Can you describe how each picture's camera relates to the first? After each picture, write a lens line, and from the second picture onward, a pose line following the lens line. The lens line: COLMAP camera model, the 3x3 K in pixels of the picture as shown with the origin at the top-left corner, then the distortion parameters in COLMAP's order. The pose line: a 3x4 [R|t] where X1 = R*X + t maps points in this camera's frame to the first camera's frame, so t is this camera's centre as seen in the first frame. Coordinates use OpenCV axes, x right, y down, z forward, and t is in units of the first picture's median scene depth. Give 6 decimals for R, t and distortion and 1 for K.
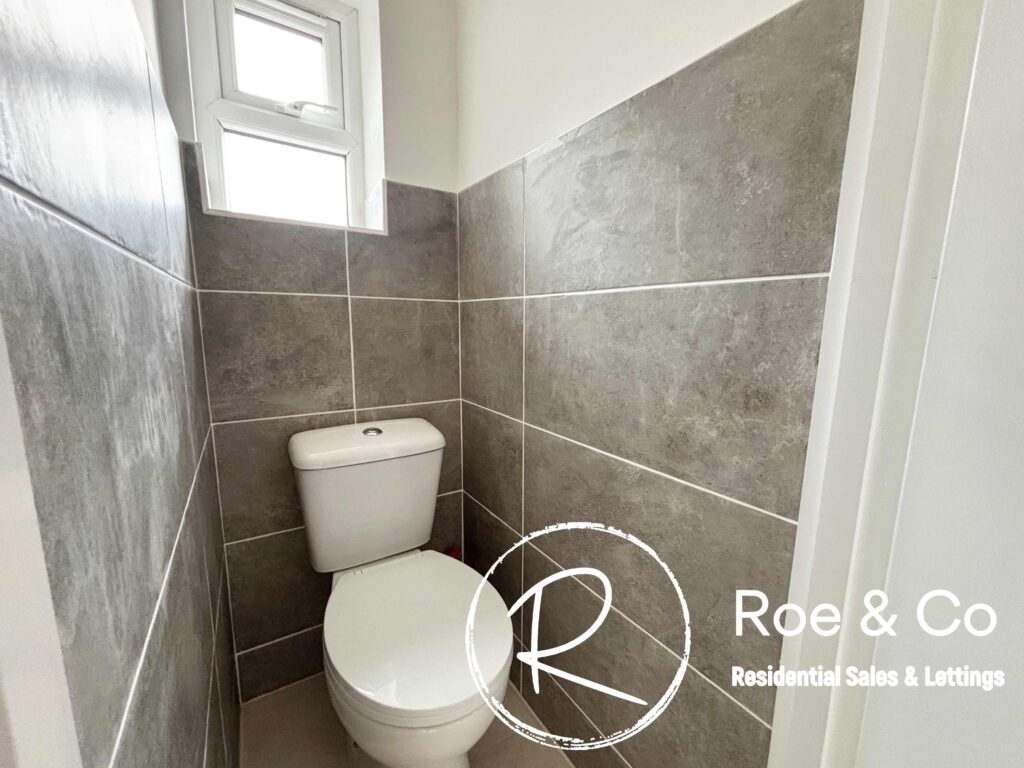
lens RADIAL K [[413.2, 0, 513.1], [0, 413.2, 385.9], [0, 0, 1]] dist [-0.001544, 0.000618]
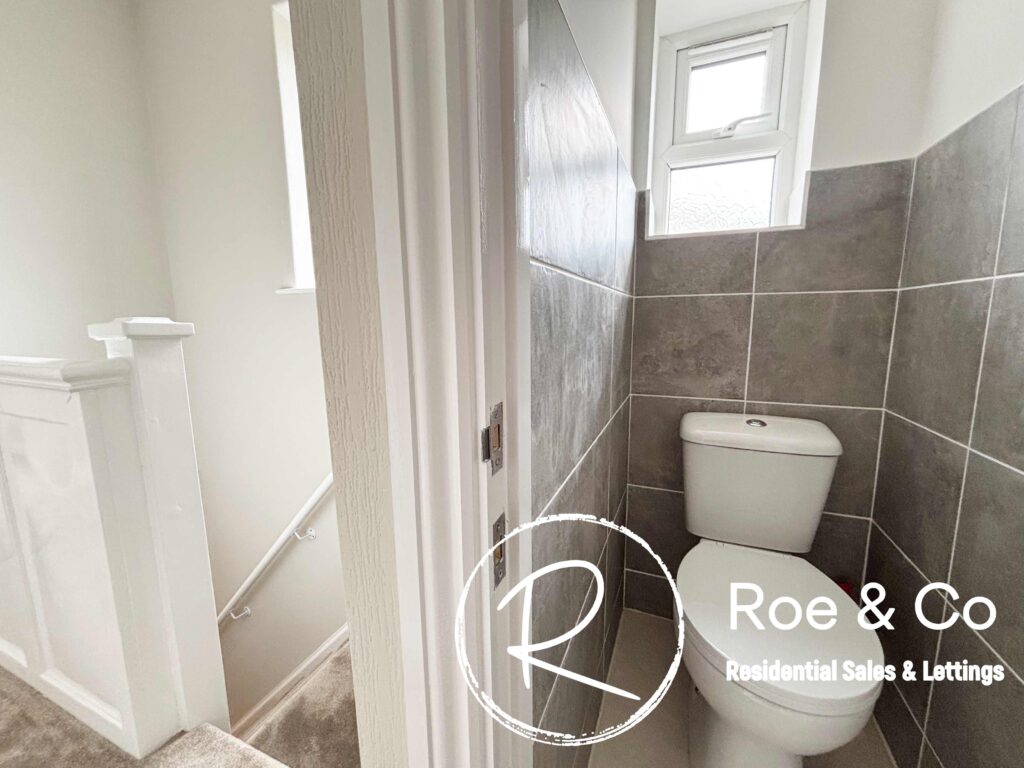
lens RADIAL K [[413.2, 0, 513.1], [0, 413.2, 385.9], [0, 0, 1]] dist [-0.001544, 0.000618]
pose [[0.566160, 0.112868, -0.816532, 0.149682], [-0.112233, 0.991911, 0.059291, 0.024698], [0.816619, 0.058074, 0.574248, -0.100610]]
